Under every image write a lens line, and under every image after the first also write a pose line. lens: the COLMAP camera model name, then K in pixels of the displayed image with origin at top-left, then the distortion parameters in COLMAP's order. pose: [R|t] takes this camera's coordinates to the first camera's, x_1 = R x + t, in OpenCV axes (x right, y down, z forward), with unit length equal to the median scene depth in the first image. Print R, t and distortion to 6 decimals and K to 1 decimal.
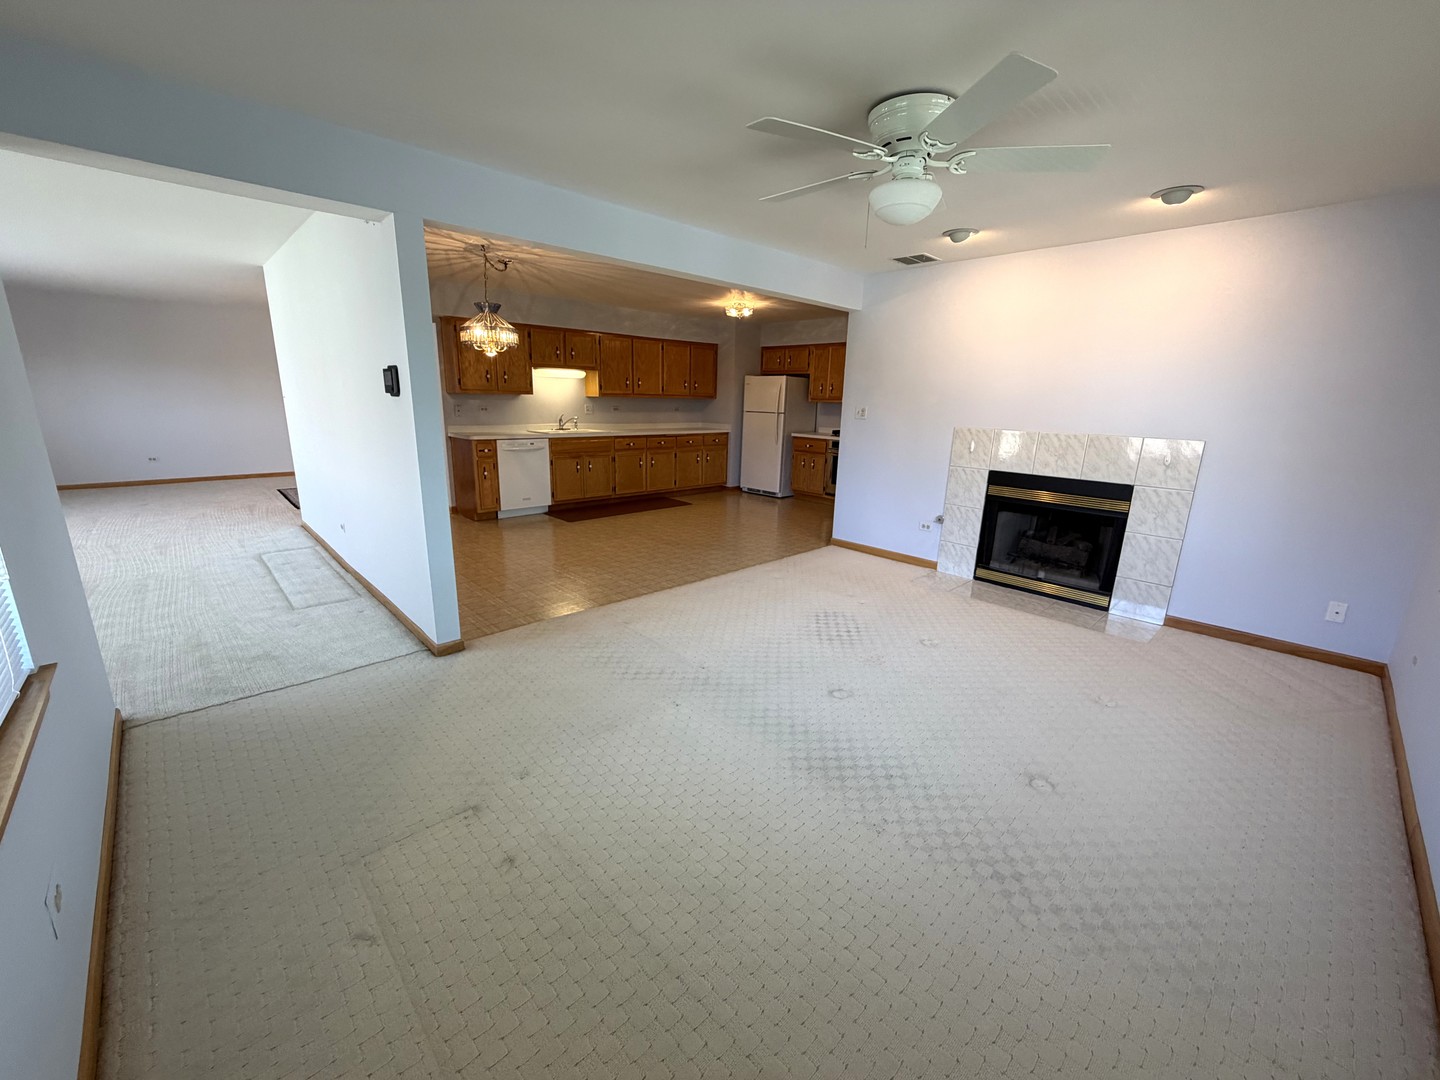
lens RADIAL K [[575.0, 0, 714.9], [0, 575.0, 540.1], [0, 0, 1]] dist [0.001203, -0.000171]
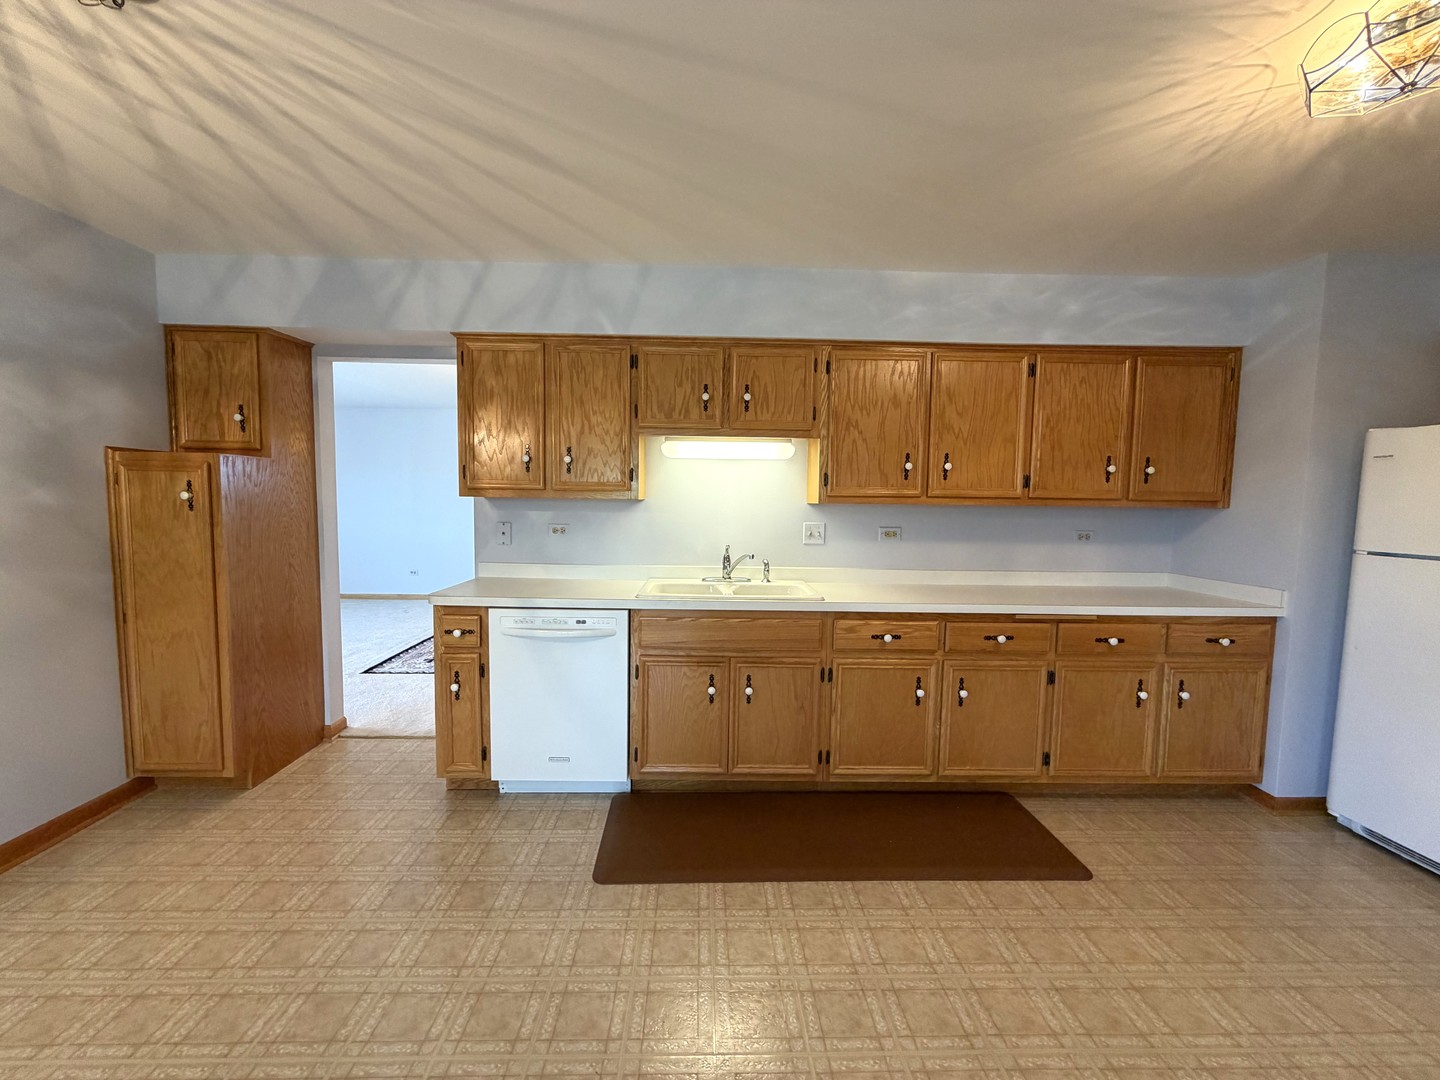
lens RADIAL K [[575.0, 0, 714.9], [0, 575.0, 540.1], [0, 0, 1]] dist [0.001203, -0.000171]
pose [[0.744362, 0.036520, -0.666777, 0.004383], [-0.158886, 0.979514, -0.123726, -0.158127], [0.648599, 0.198039, 0.734915, 0.642185]]
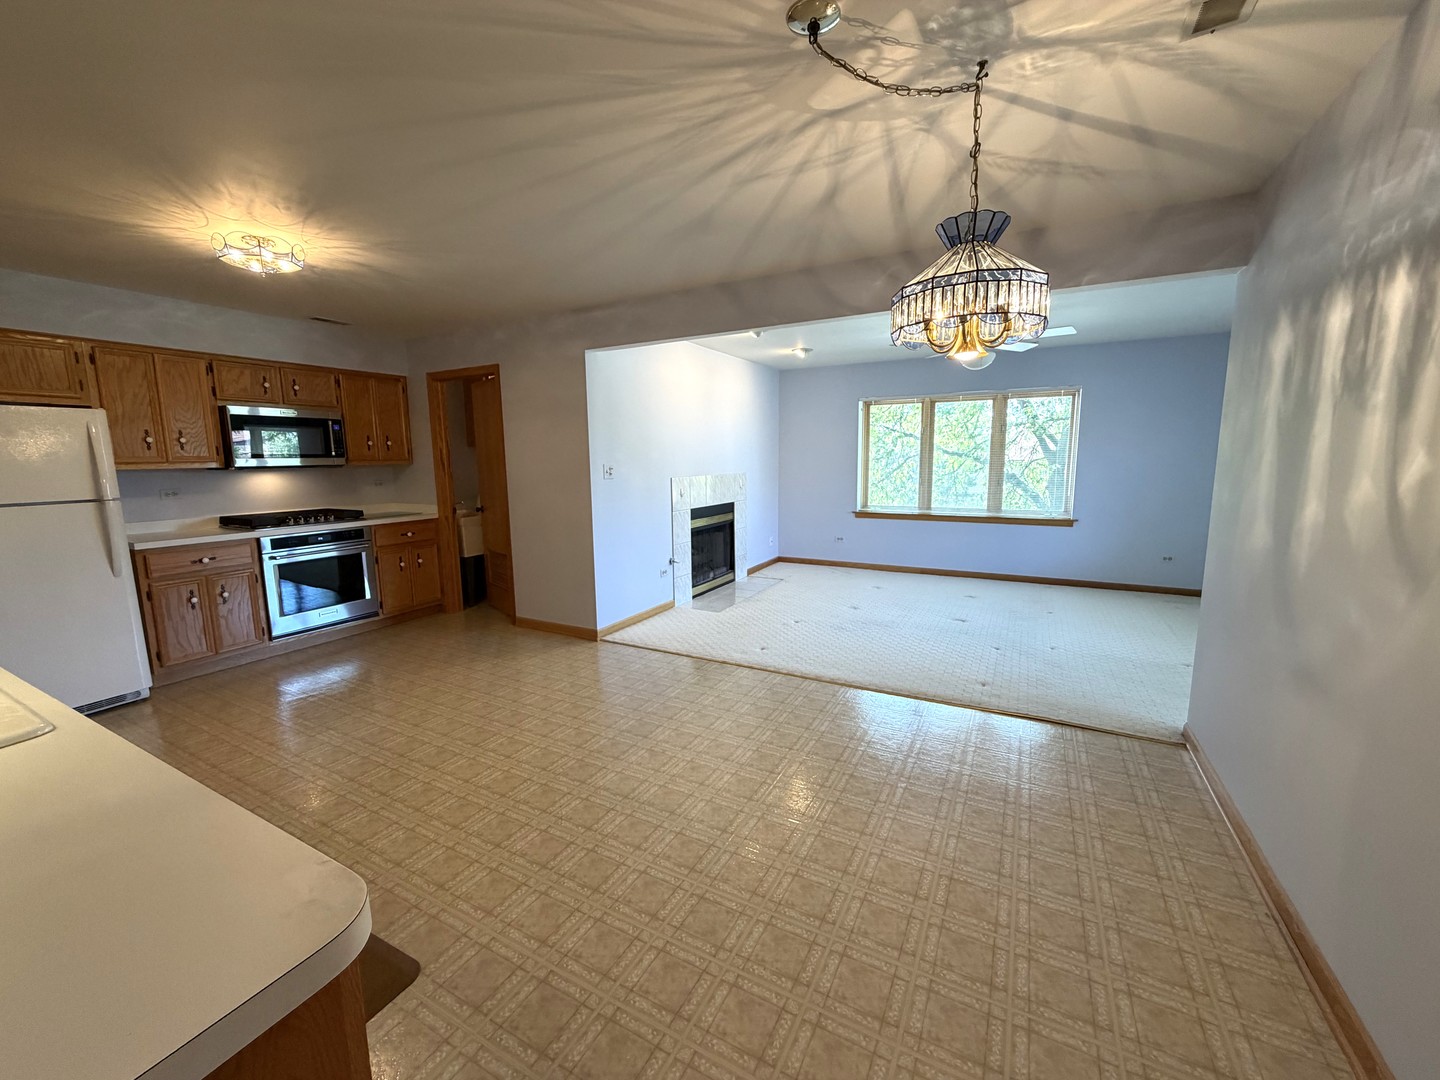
lens RADIAL K [[575.0, 0, 714.9], [0, 575.0, 540.1], [0, 0, 1]] dist [0.001203, -0.000171]
pose [[-0.301041, -0.157806, 0.940463, -0.414636], [0.235758, 0.943282, 0.233745, -0.194935], [-0.924009, 0.292088, -0.246763, 0.740104]]
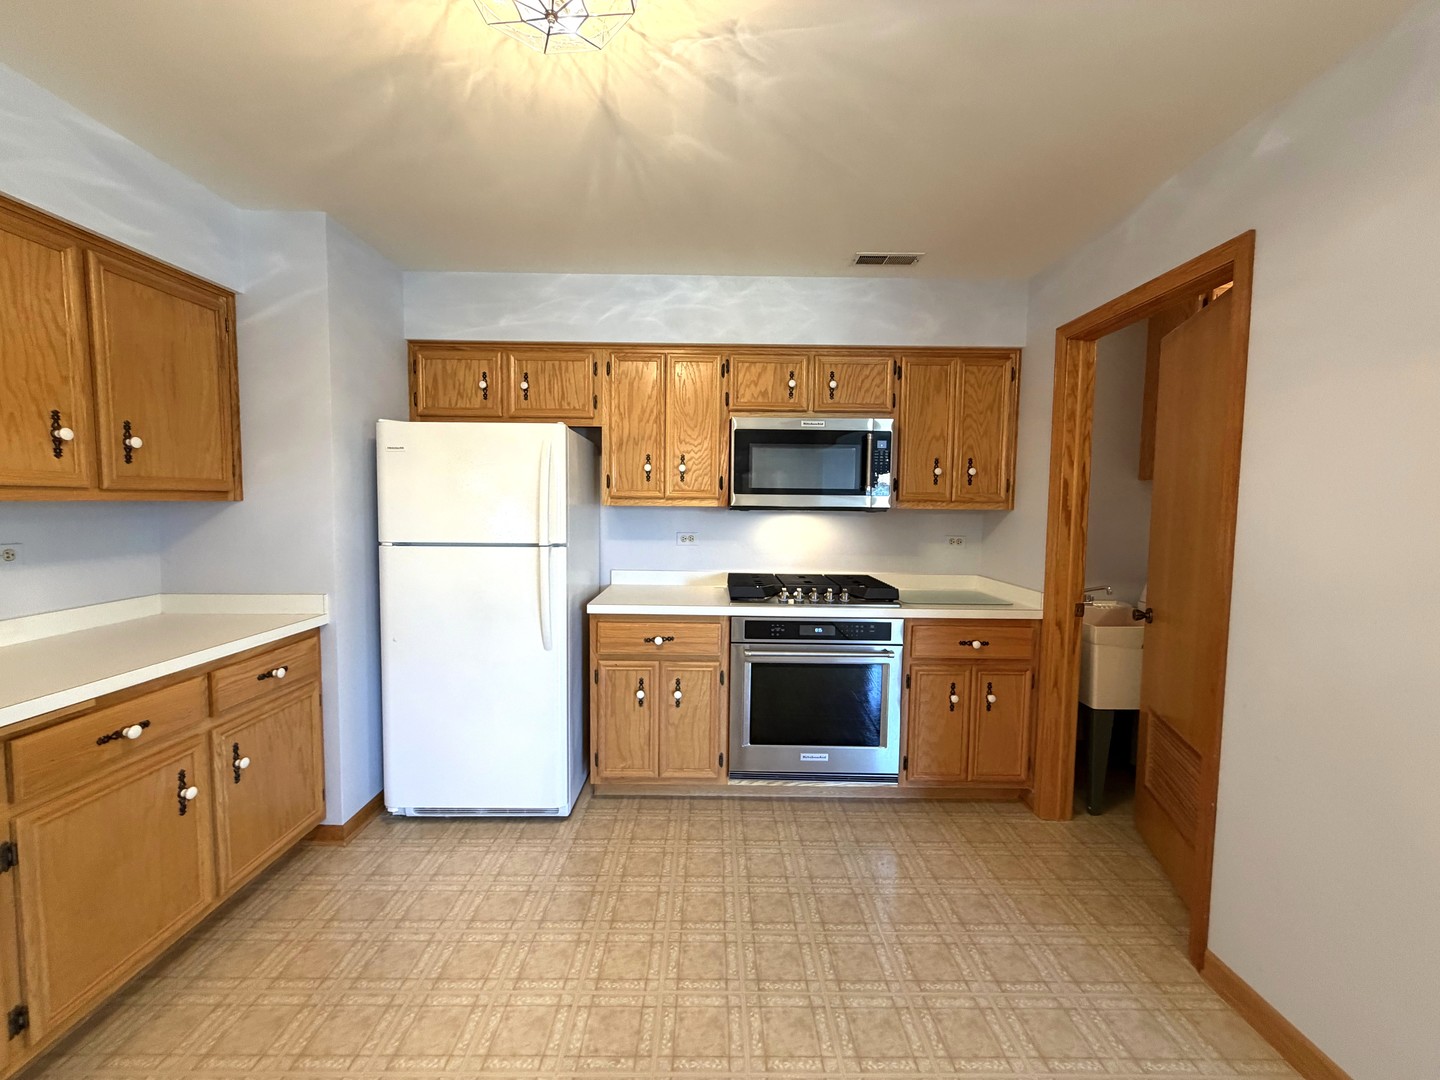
lens RADIAL K [[575.0, 0, 714.9], [0, 575.0, 540.1], [0, 0, 1]] dist [0.001203, -0.000171]
pose [[0.683670, -0.064857, 0.726904, -0.046541], [0.182091, 0.979700, -0.083848, -0.189806], [-0.706710, 0.189687, 0.681601, 0.764114]]
